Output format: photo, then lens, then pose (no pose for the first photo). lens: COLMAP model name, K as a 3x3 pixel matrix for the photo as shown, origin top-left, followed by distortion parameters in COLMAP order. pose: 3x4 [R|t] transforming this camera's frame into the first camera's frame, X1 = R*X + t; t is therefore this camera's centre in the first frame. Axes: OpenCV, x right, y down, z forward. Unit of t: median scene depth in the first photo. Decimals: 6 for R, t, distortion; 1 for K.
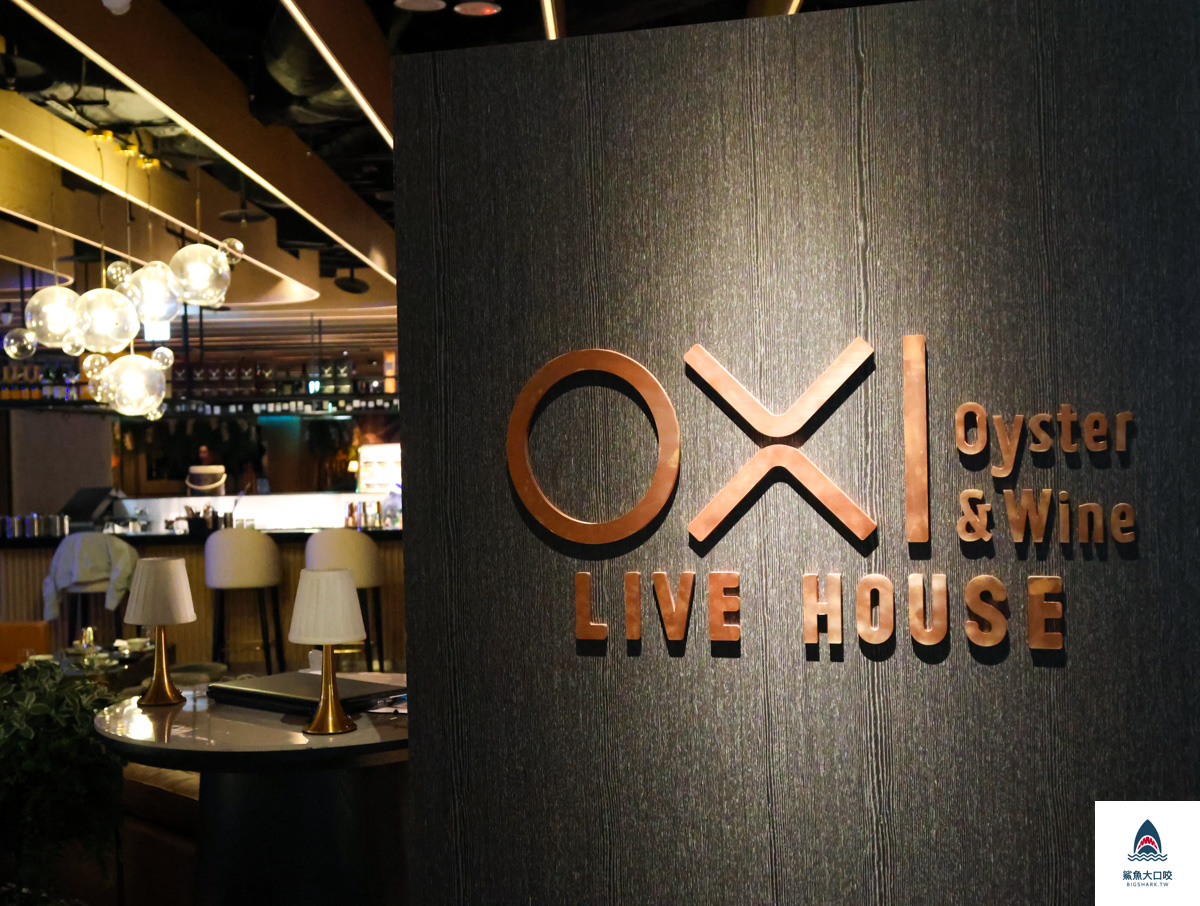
lens RADIAL K [[1399.0, 0, 600.0], [0, 1399.0, 453.0], [0, 0, 1]] dist [-0.073718, 0.270351]
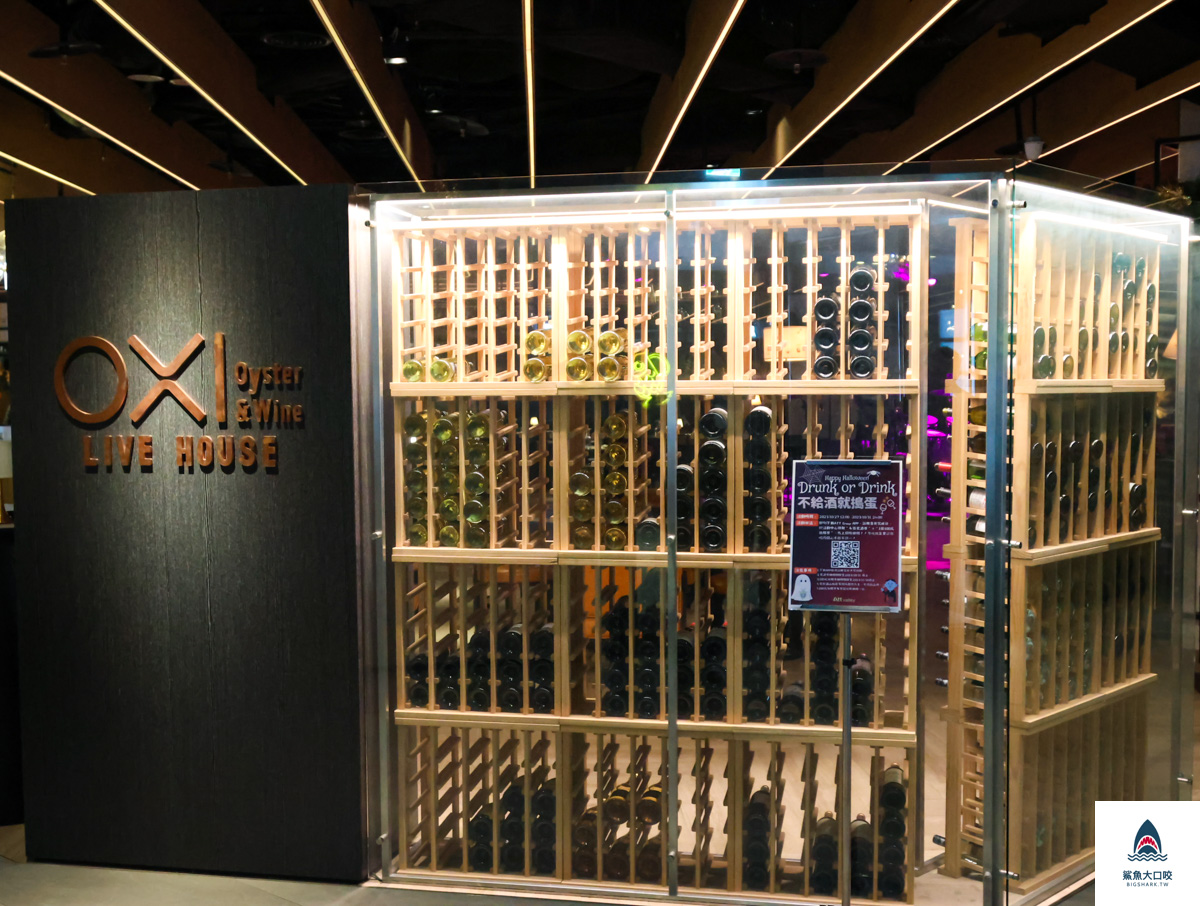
lens RADIAL K [[1399.0, 0, 600.0], [0, 1399.0, 453.0], [0, 0, 1]] dist [-0.073718, 0.270351]
pose [[0.997783, 0.008259, 0.066033, 0.694967], [-0.010608, 0.999320, 0.035315, 0.026538], [-0.065696, -0.035937, 0.997192, -1.346174]]
